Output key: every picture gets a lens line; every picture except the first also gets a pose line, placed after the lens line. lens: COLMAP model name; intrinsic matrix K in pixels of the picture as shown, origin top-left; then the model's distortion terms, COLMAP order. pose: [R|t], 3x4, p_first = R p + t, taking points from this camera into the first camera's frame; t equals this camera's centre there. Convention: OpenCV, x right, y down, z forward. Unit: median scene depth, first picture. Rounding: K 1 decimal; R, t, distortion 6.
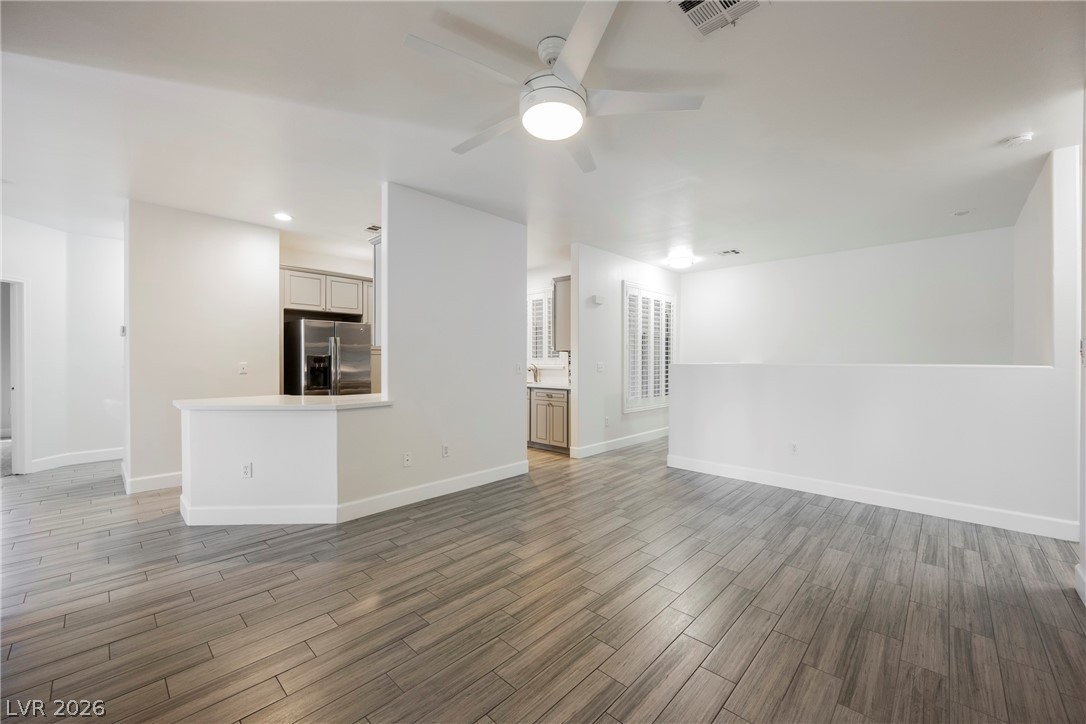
lens RADIAL K [[423.2, 0, 540.3], [0, 423.2, 361.8], [0, 0, 1]] dist [0.000110, 0.000176]
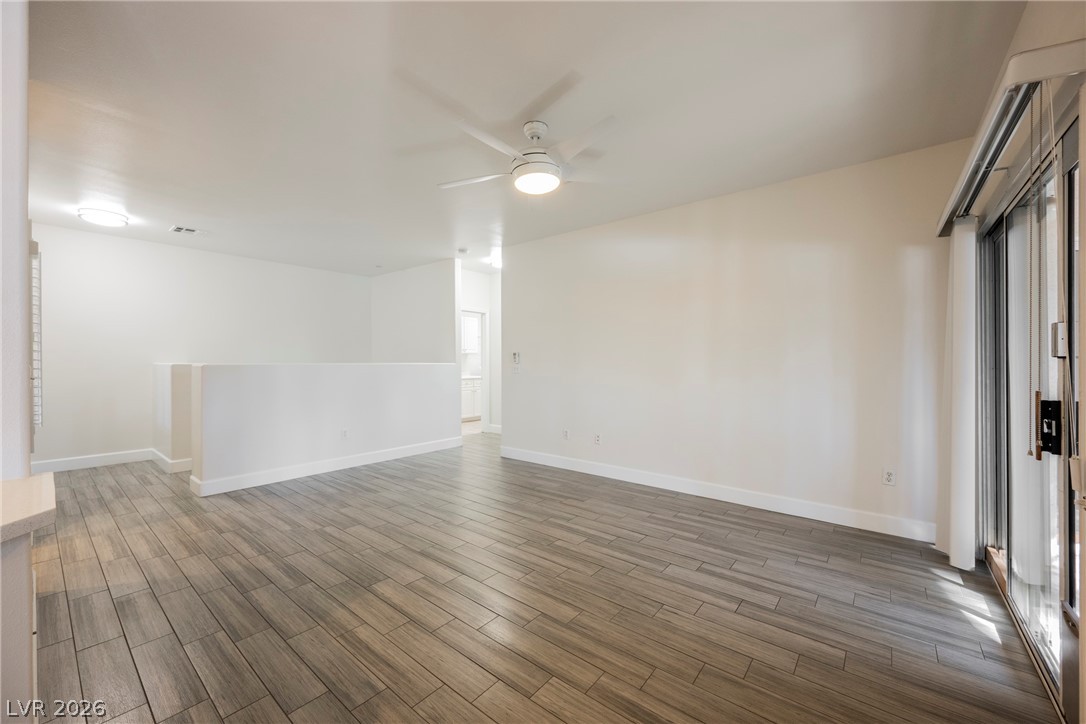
lens RADIAL K [[423.2, 0, 554.1], [0, 423.2, 360.7], [0, 0, 1]] dist [0.000110, 0.000176]
pose [[-0.092737, 0.000221, 0.995691, -0.787765], [0.000127, 1.000000, -0.000210, -0.000538], [-0.995691, 0.000107, -0.092737, 0.646718]]
